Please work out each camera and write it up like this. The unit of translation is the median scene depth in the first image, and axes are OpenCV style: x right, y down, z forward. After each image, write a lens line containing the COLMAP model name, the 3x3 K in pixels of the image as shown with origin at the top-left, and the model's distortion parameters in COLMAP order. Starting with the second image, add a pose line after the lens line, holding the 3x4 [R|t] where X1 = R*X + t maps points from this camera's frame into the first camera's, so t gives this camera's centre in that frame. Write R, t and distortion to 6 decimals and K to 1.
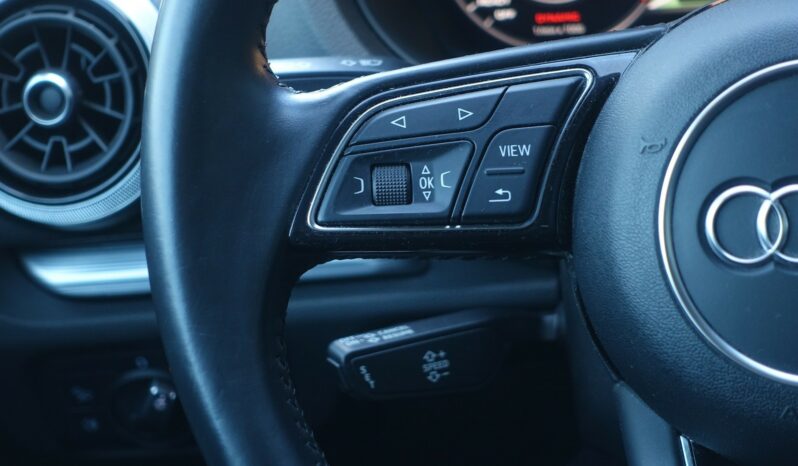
lens RADIAL K [[1718.6, 0, 399.0], [0, 1718.6, 233.0], [0, 0, 1]] dist [-0.042589, -0.315244]
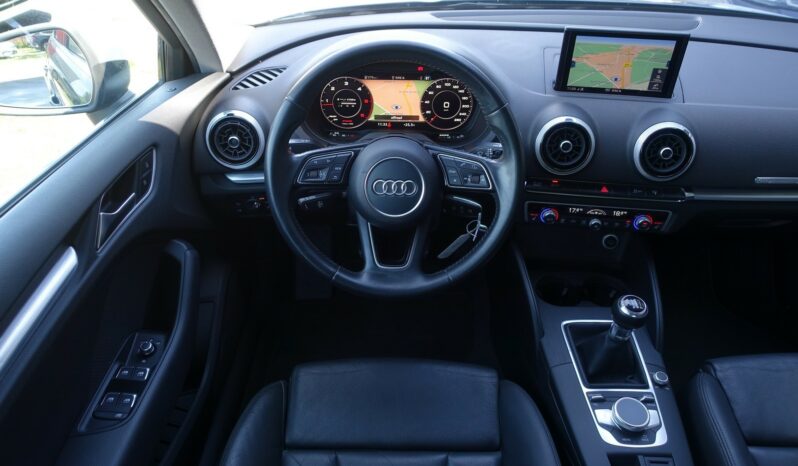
lens RADIAL K [[546.7, 0, 399.0], [0, 546.7, 233.0], [0, 0, 1]] dist [-0.003907, 0.001145]
pose [[0.981616, 0.007533, 0.190719, -0.064608], [-0.046229, 0.978852, 0.199278, -0.192023], [-0.185184, -0.204432, 0.961205, -0.652755]]
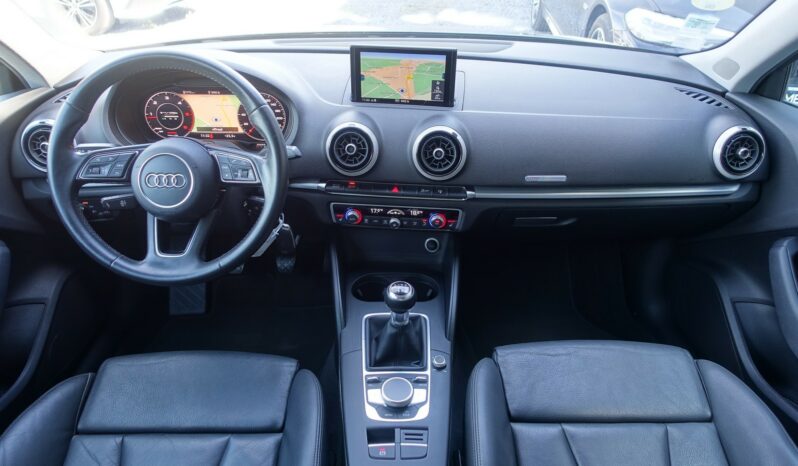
lens RADIAL K [[546.7, 0, 399.0], [0, 546.7, 233.0], [0, 0, 1]] dist [-0.003907, 0.001145]
pose [[0.977600, 0.013698, 0.210023, 0.587081], [-0.038231, 0.992836, 0.113201, -0.065066], [-0.206968, -0.118695, 0.971121, -0.967505]]
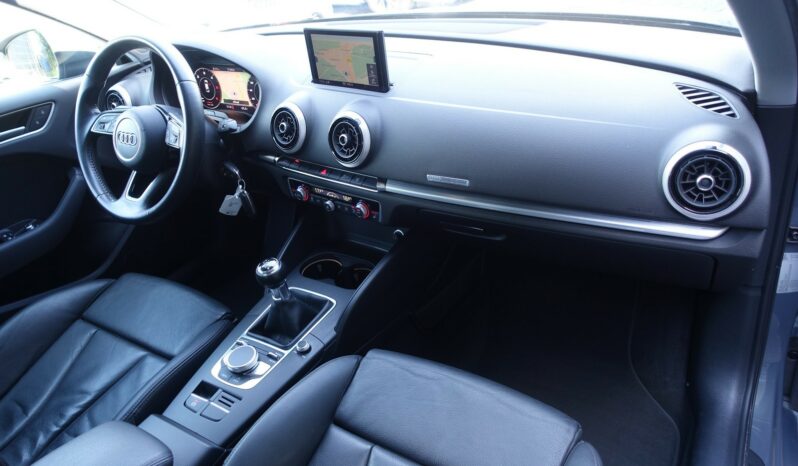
lens RADIAL K [[546.7, 0, 399.0], [0, 546.7, 233.0], [0, 0, 1]] dist [-0.003907, 0.001145]
pose [[0.926909, 0.196269, -0.319872, 2.005007], [-0.138221, 0.970967, 0.195240, -0.216595], [0.348905, -0.136757, 0.927126, -0.797212]]
